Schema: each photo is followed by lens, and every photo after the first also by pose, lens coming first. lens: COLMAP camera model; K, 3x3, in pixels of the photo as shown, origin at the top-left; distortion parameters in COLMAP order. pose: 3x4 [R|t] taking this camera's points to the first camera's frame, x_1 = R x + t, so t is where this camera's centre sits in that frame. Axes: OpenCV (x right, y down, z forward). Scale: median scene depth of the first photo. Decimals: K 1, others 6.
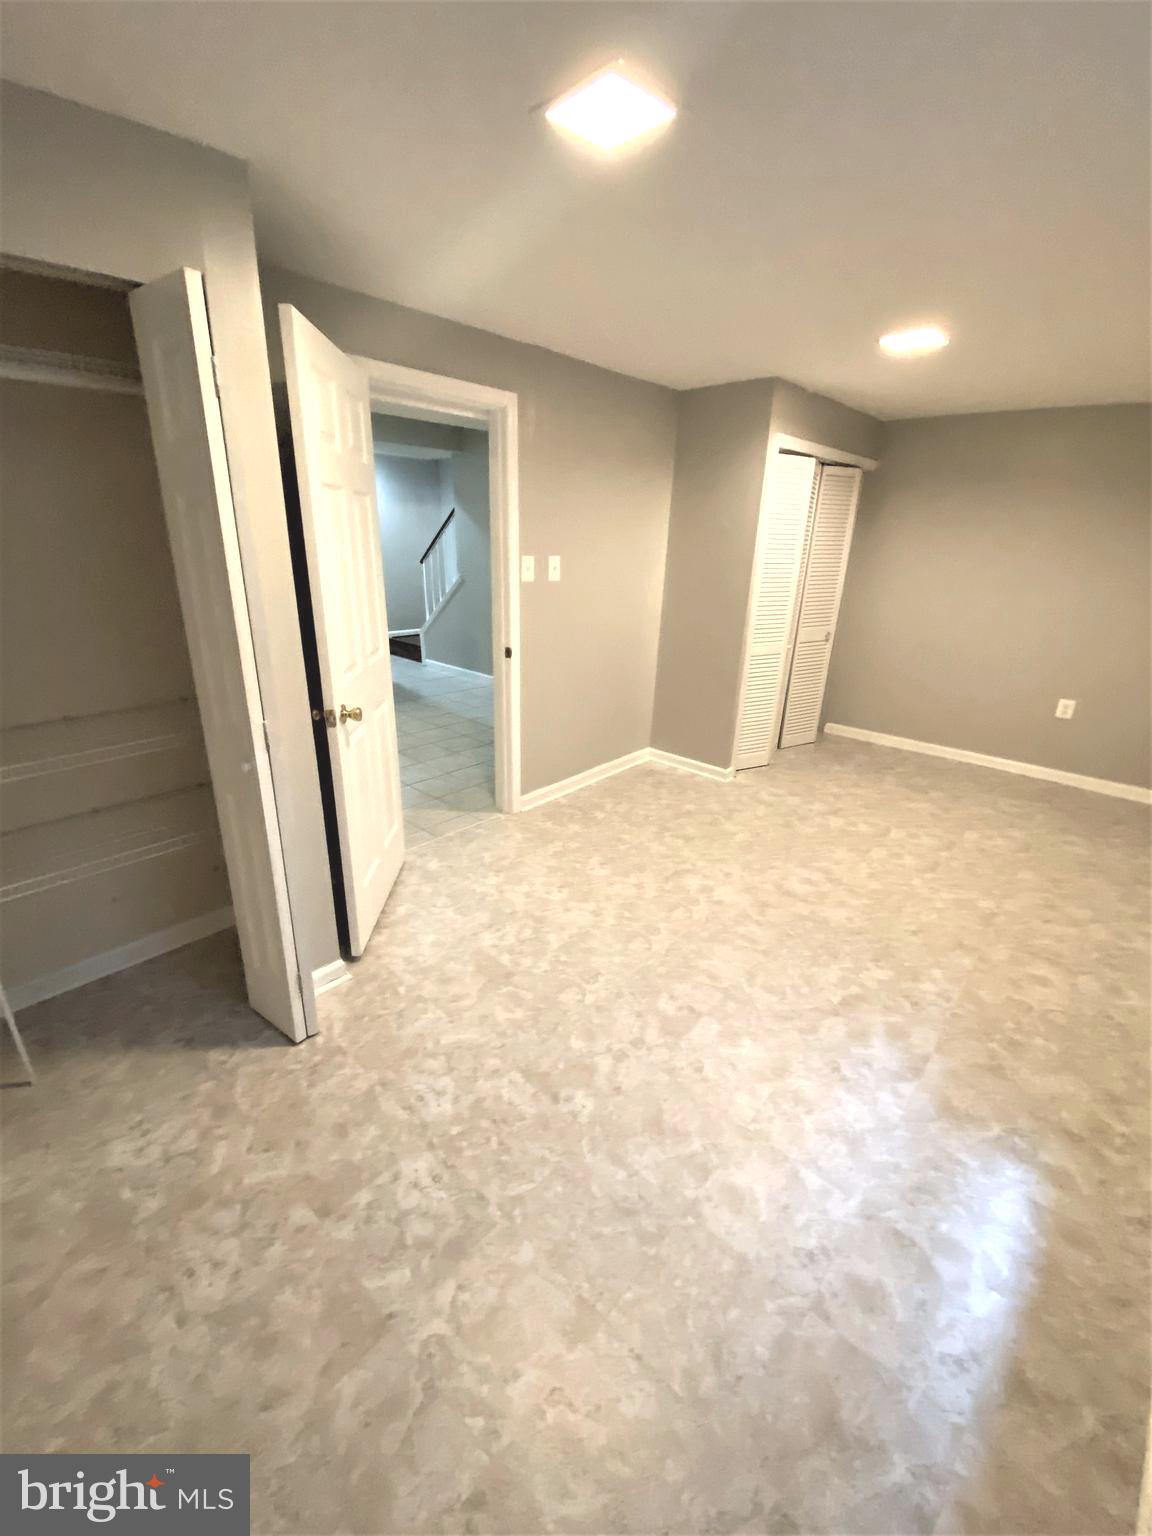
lens RADIAL K [[622.7, 0, 570.6], [0, 622.7, 764.4], [0, 0, 1]] dist [0.023187, -0.021429]
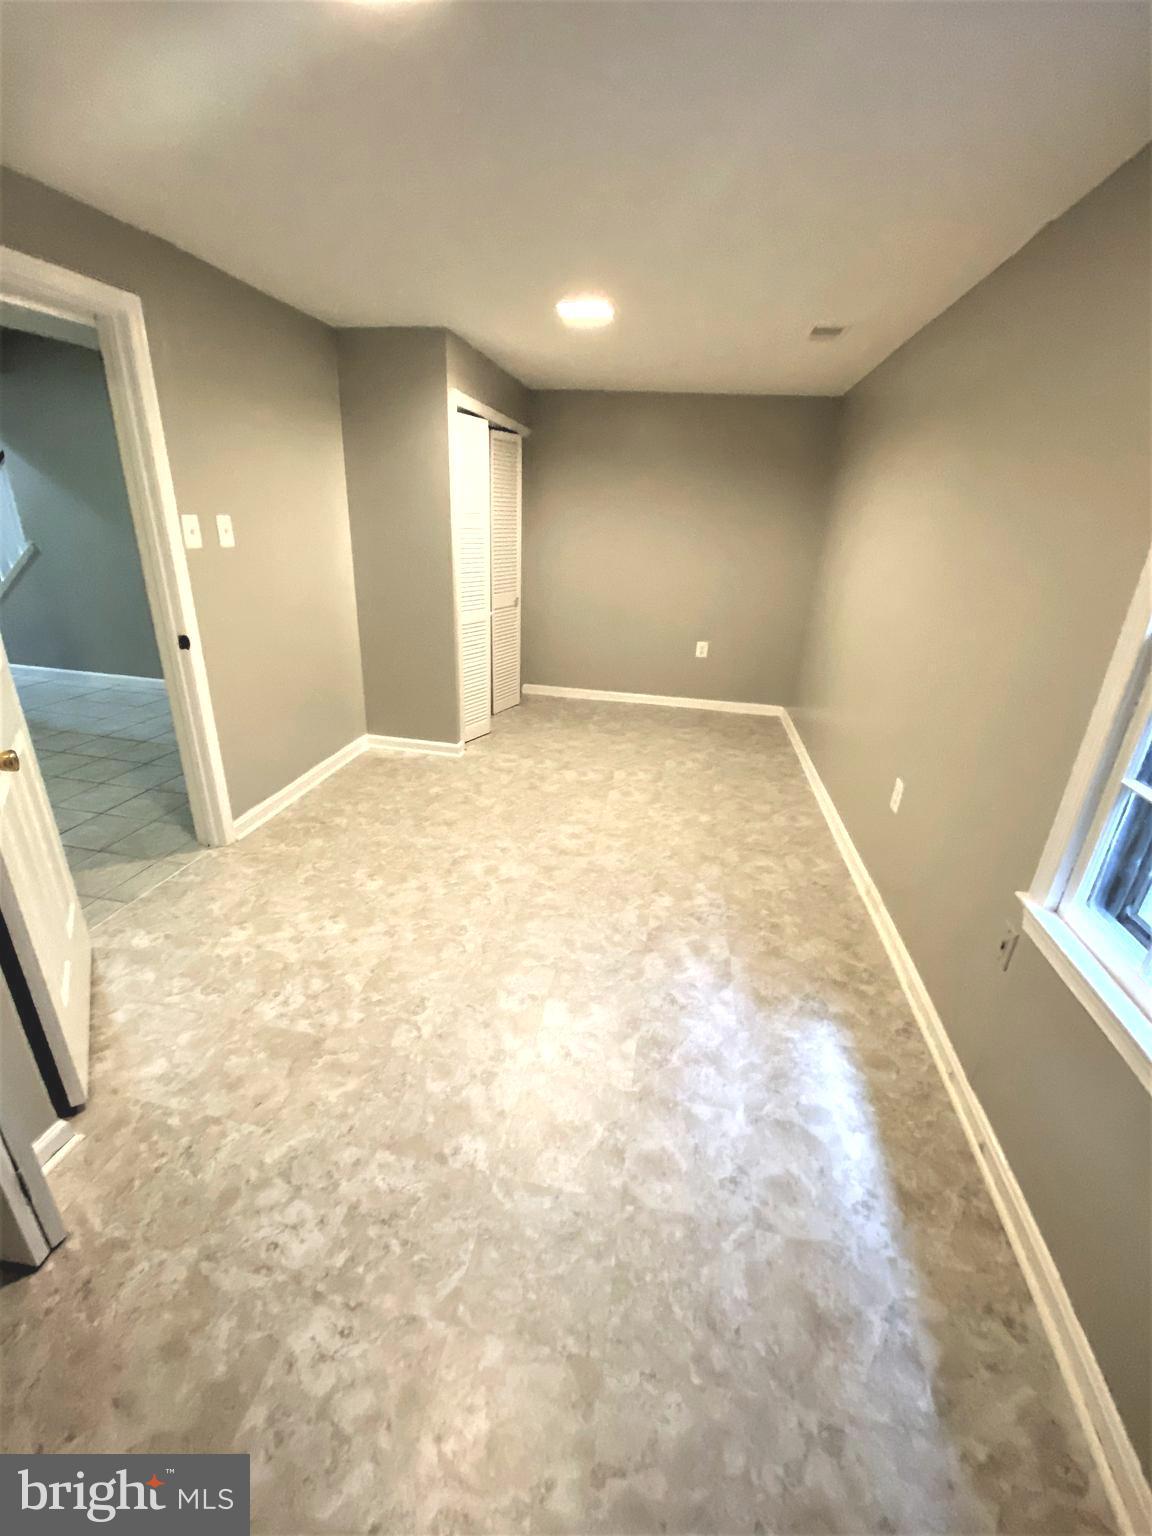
lens RADIAL K [[636.1, 0, 574.6], [0, 636.1, 756.7], [0, 0, 1]] dist [0.020743, -0.021082]
pose [[0.847344, -0.180595, 0.499393, -0.123330], [0.165045, 0.983386, 0.075580, -0.023208], [-0.504745, 0.018380, 0.863073, 0.089313]]
